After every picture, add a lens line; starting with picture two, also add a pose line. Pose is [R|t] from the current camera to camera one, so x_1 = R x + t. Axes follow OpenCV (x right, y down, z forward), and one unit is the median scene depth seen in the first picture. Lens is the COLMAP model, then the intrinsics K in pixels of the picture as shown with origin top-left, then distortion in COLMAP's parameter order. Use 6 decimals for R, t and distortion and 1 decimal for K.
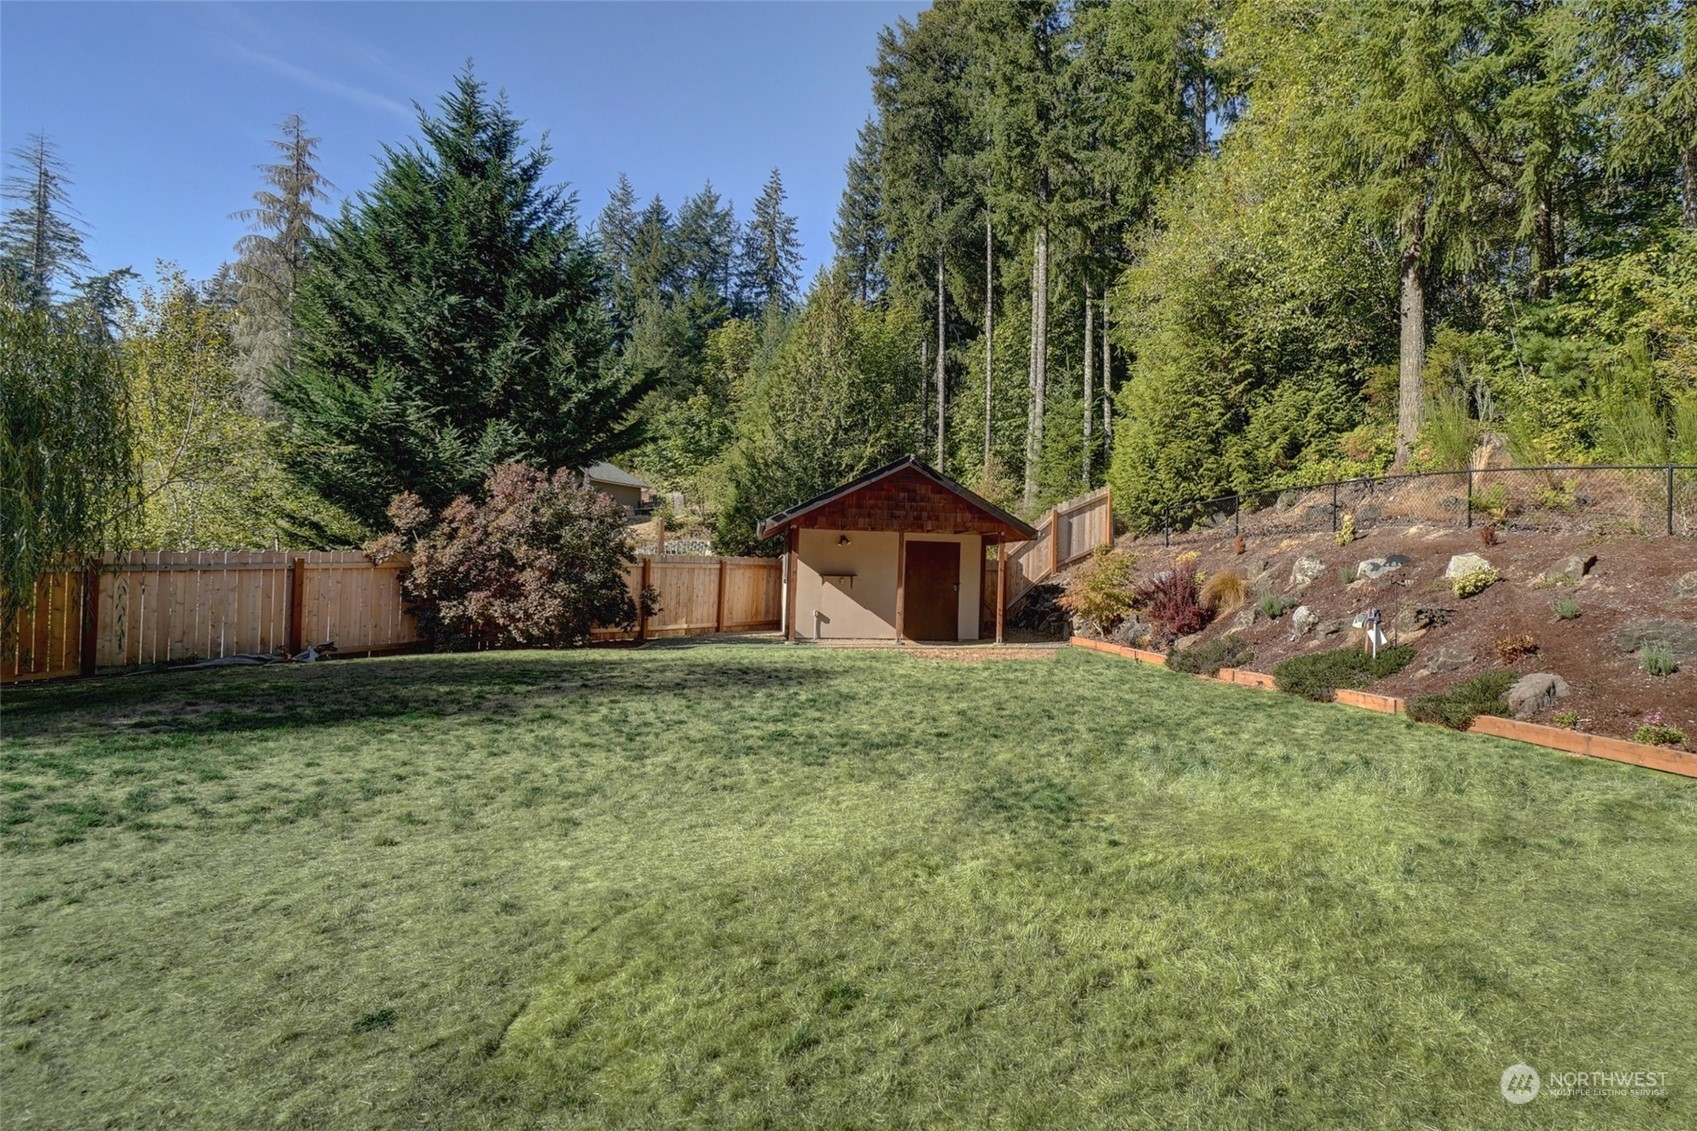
lens RADIAL K [[742.7, 0, 845.8], [0, 742.7, 572.3], [0, 0, 1]] dist [-0.002214, -0.000667]
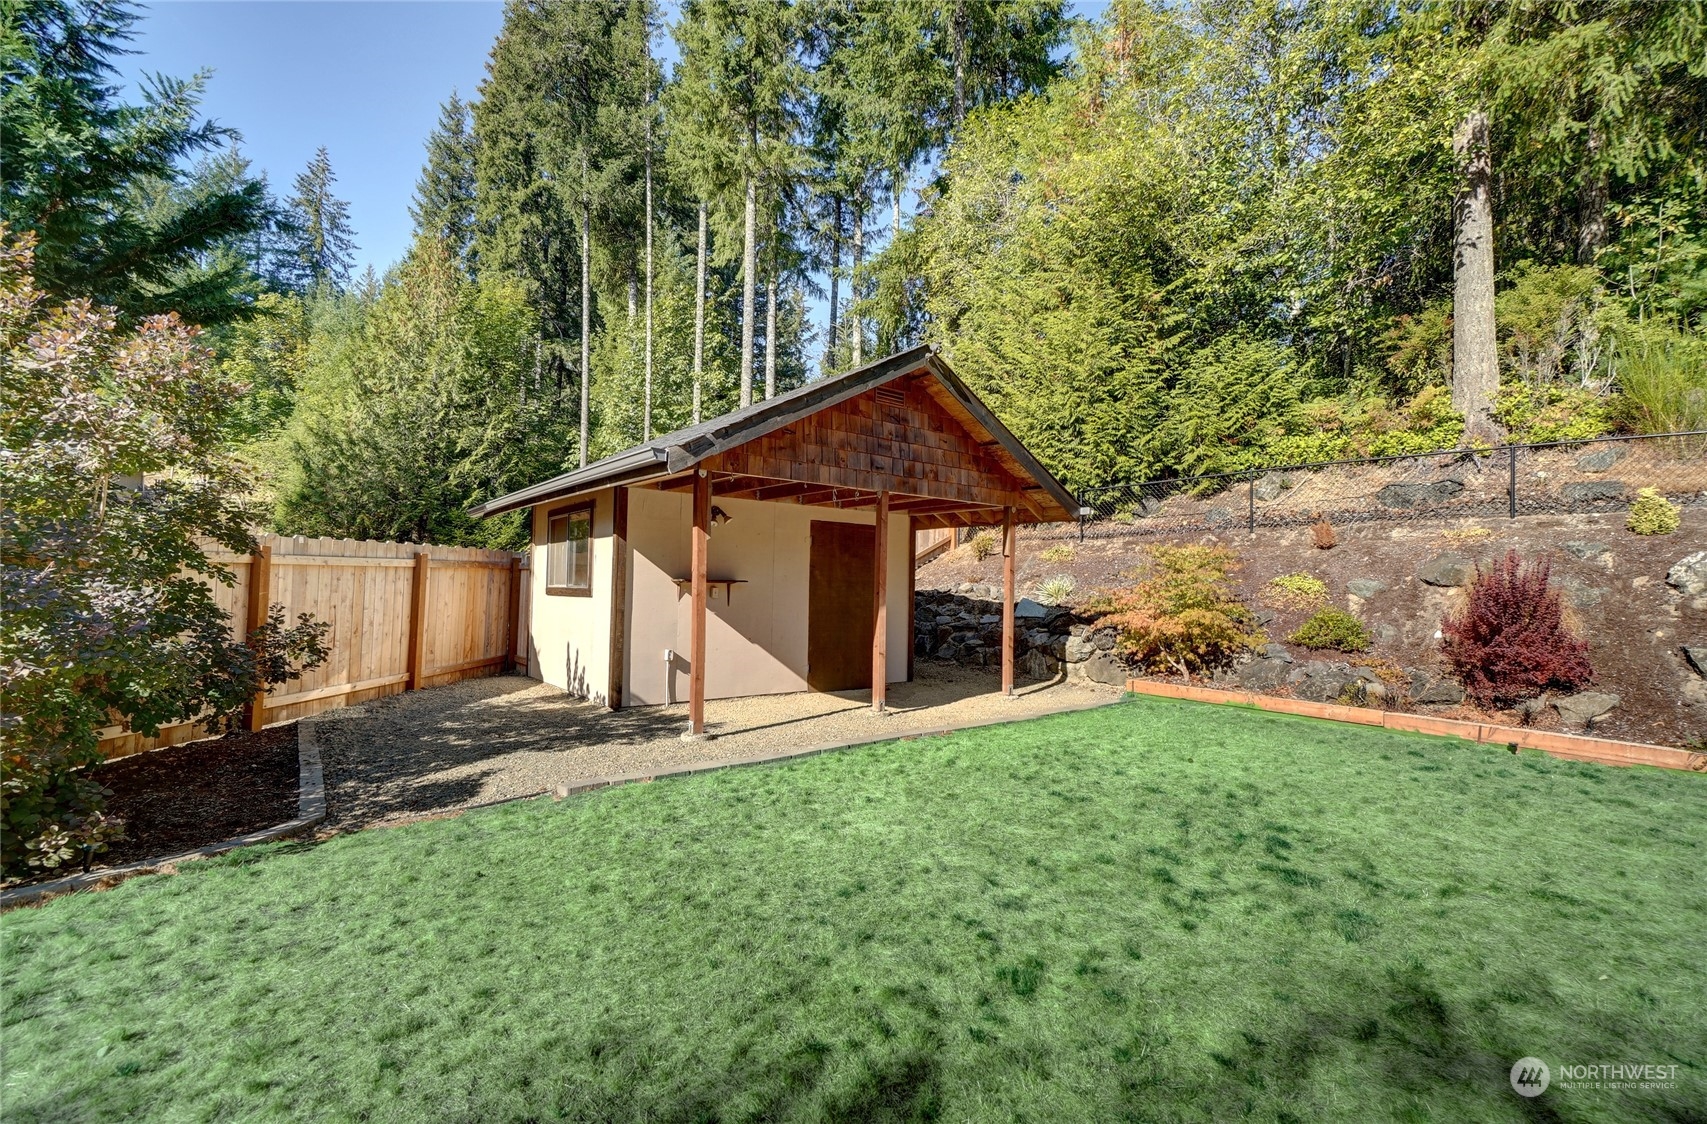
lens RADIAL K [[756.5, 0, 849.2], [0, 756.5, 570.0], [0, 0, 1]] dist [-0.009768, -0.000151]
pose [[0.888155, -0.006017, 0.459505, 0.034762], [0.006134, 0.999980, 0.001238, 0.000433], [-0.459503, 0.001719, 0.888174, -0.095421]]
